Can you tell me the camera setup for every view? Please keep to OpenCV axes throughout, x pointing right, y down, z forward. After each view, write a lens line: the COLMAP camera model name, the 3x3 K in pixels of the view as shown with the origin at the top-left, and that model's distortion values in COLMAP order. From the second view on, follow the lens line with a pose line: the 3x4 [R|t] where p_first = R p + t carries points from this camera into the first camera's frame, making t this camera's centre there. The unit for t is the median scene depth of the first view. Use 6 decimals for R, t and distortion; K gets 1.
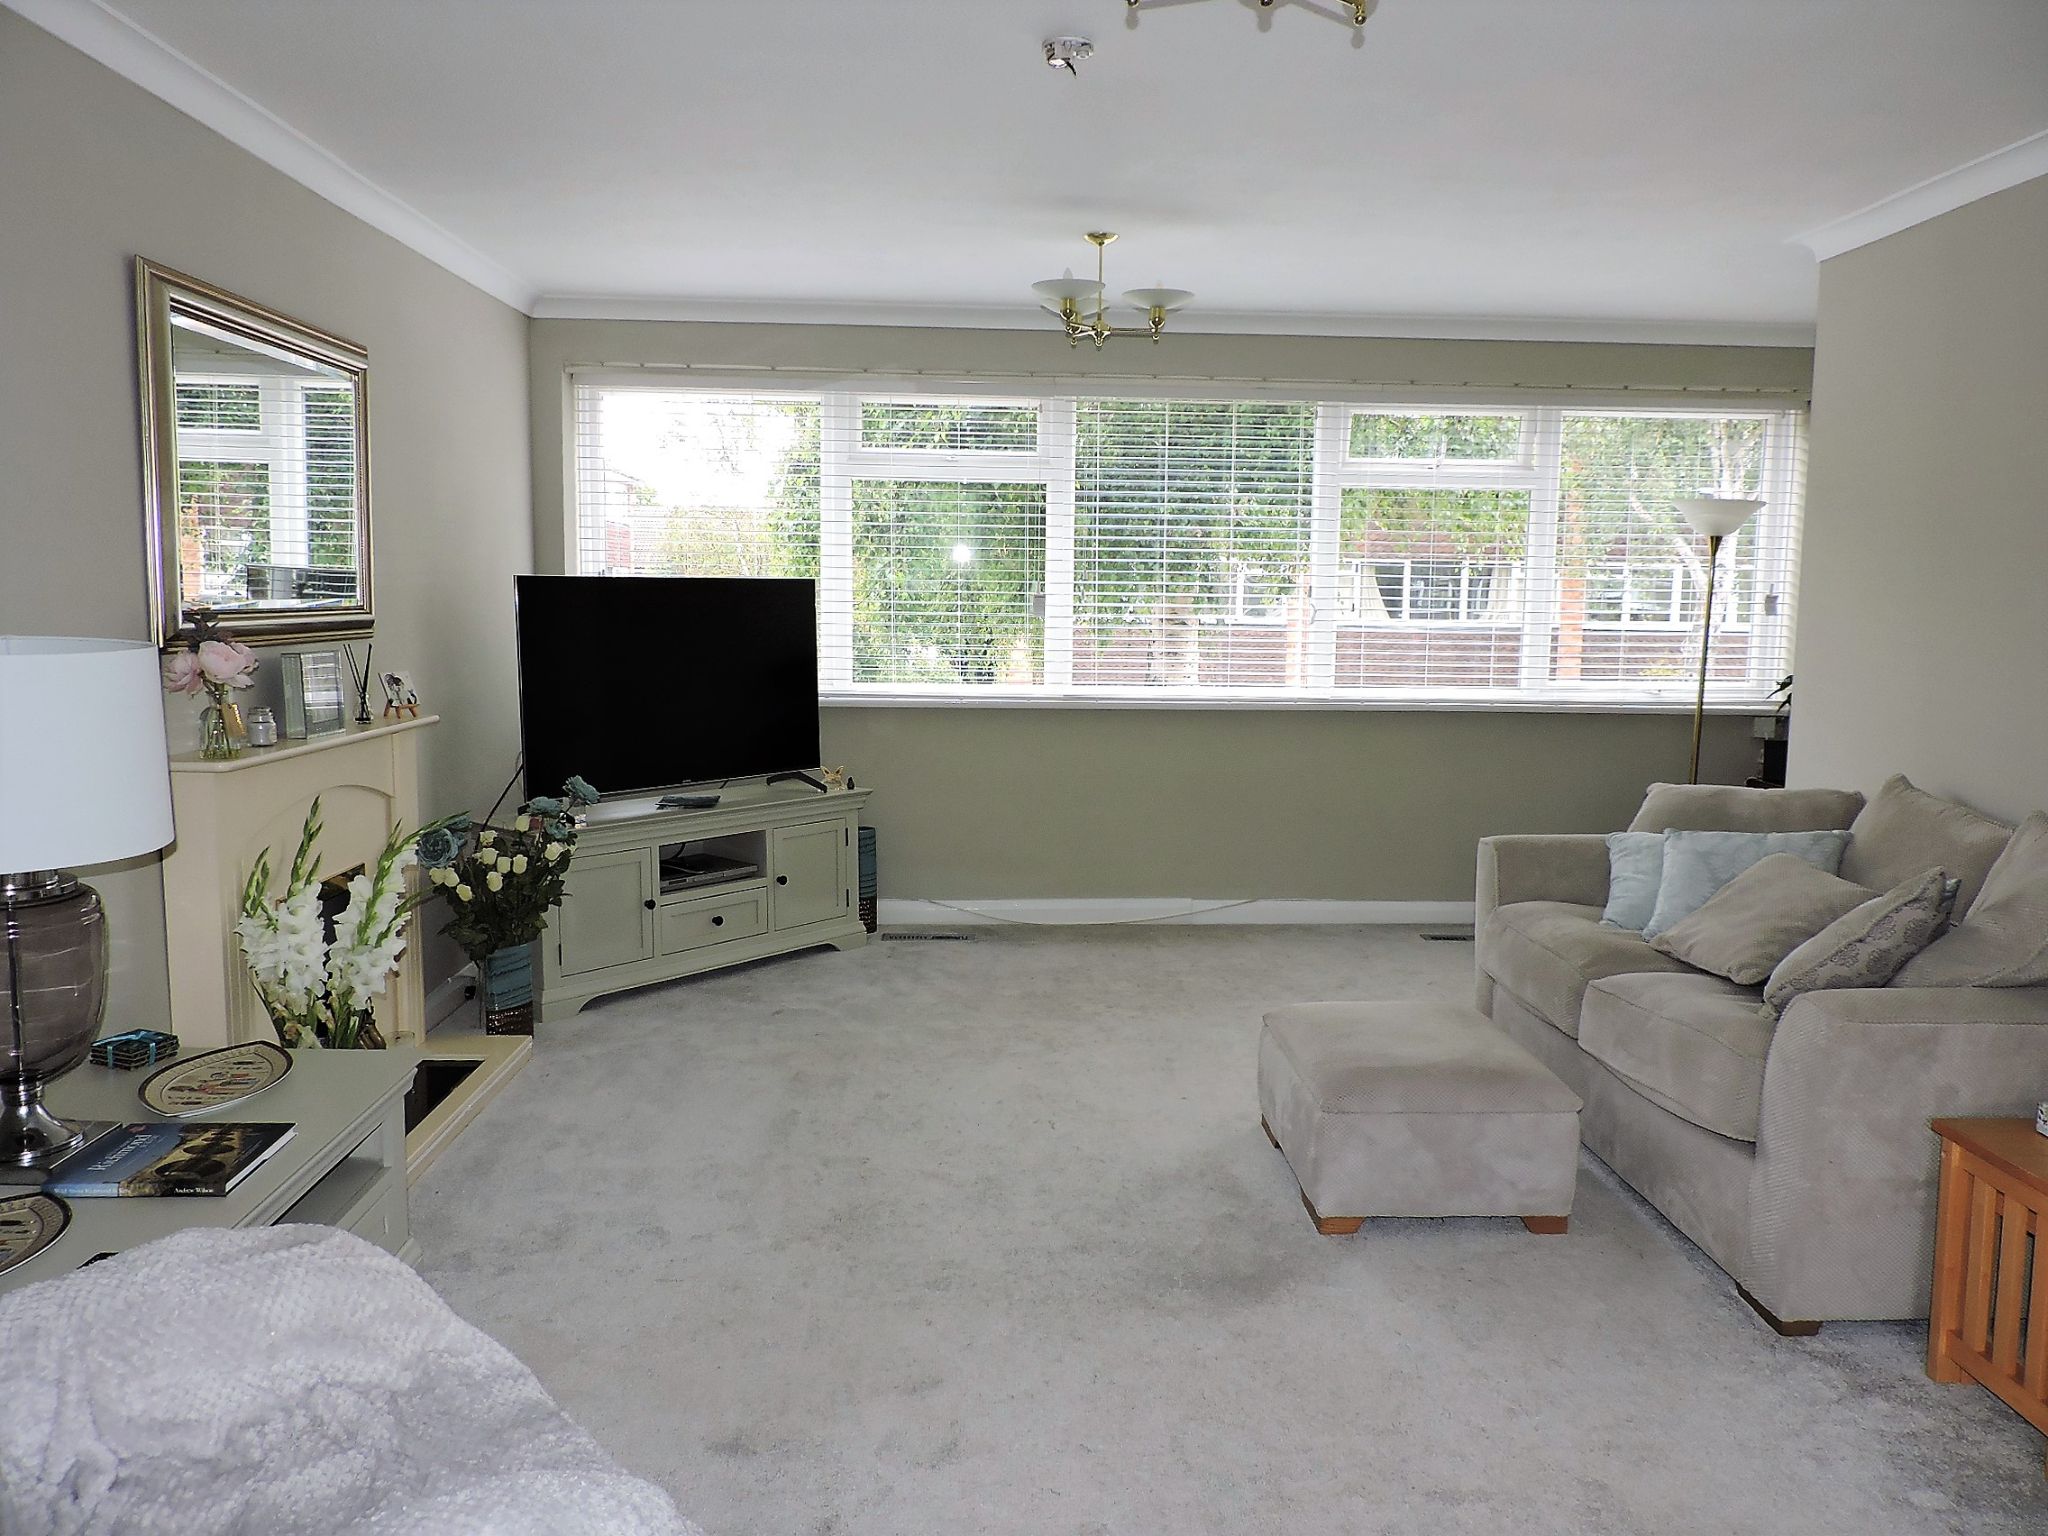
lens RADIAL K [[1461.1, 0, 1023.9], [0, 1461.1, 773.0], [0, 0, 1]] dist [-0.020477, 0.006745]
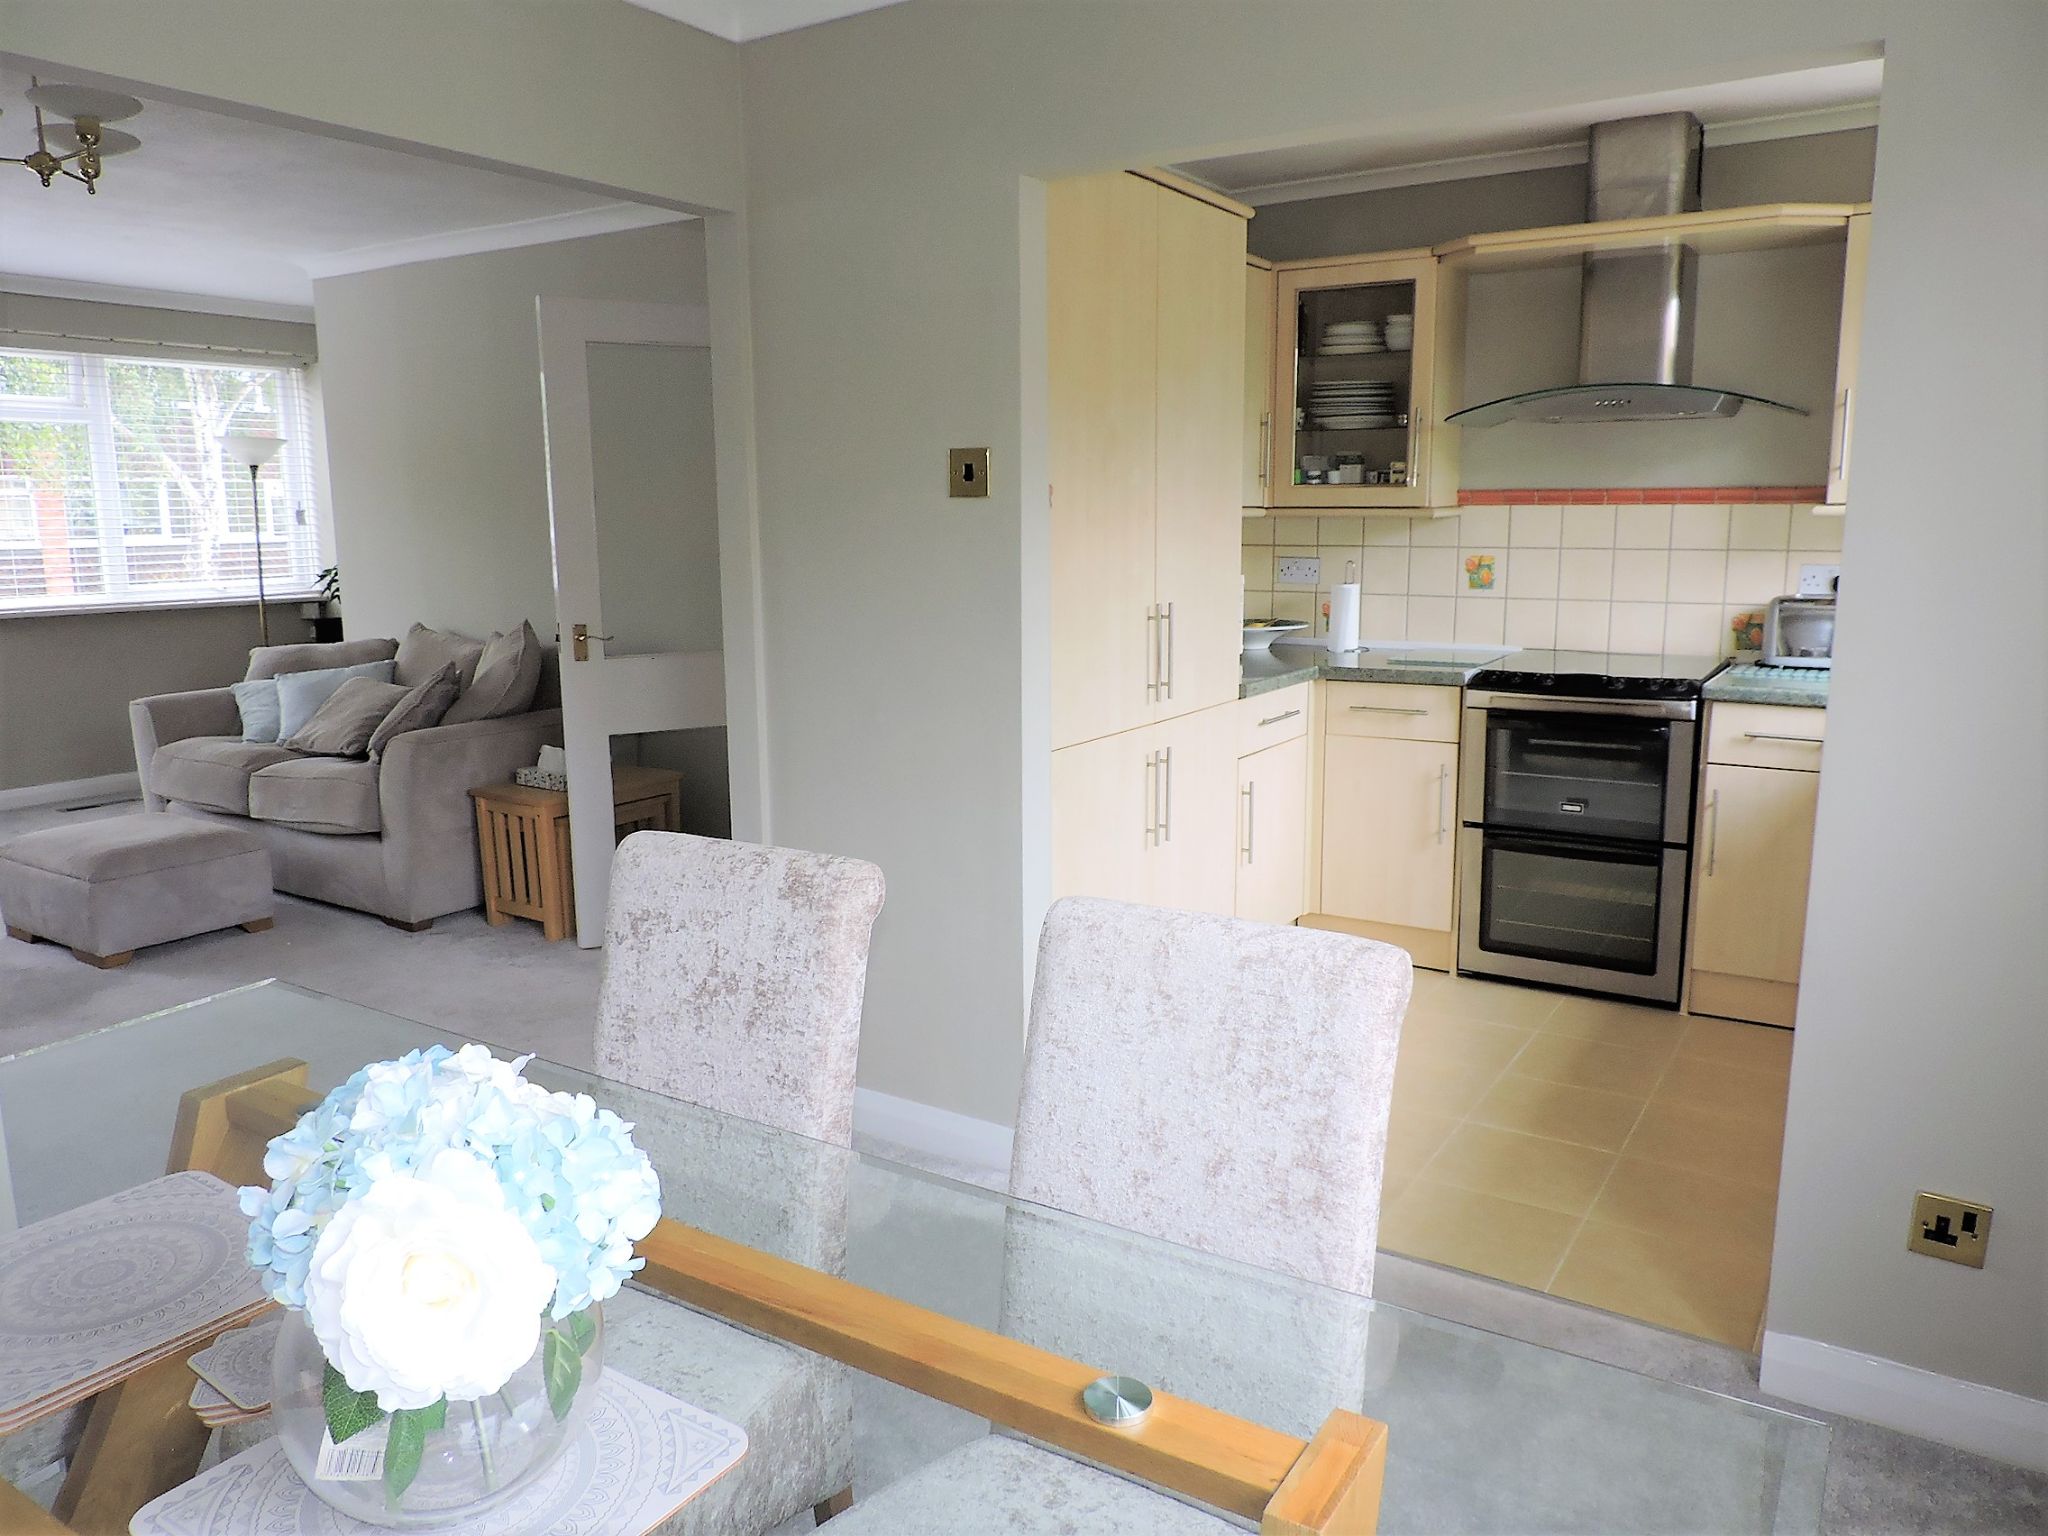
lens RADIAL K [[1461.1, 0, 1024.4], [0, 1461.1, 774.2], [0, 0, 1]] dist [-0.020477, 0.006745]
pose [[0.574366, -0.160771, 0.802656, -0.307488], [0.111854, 0.986741, 0.117602, 0.048979], [-0.810921, 0.022233, 0.584733, -0.448250]]
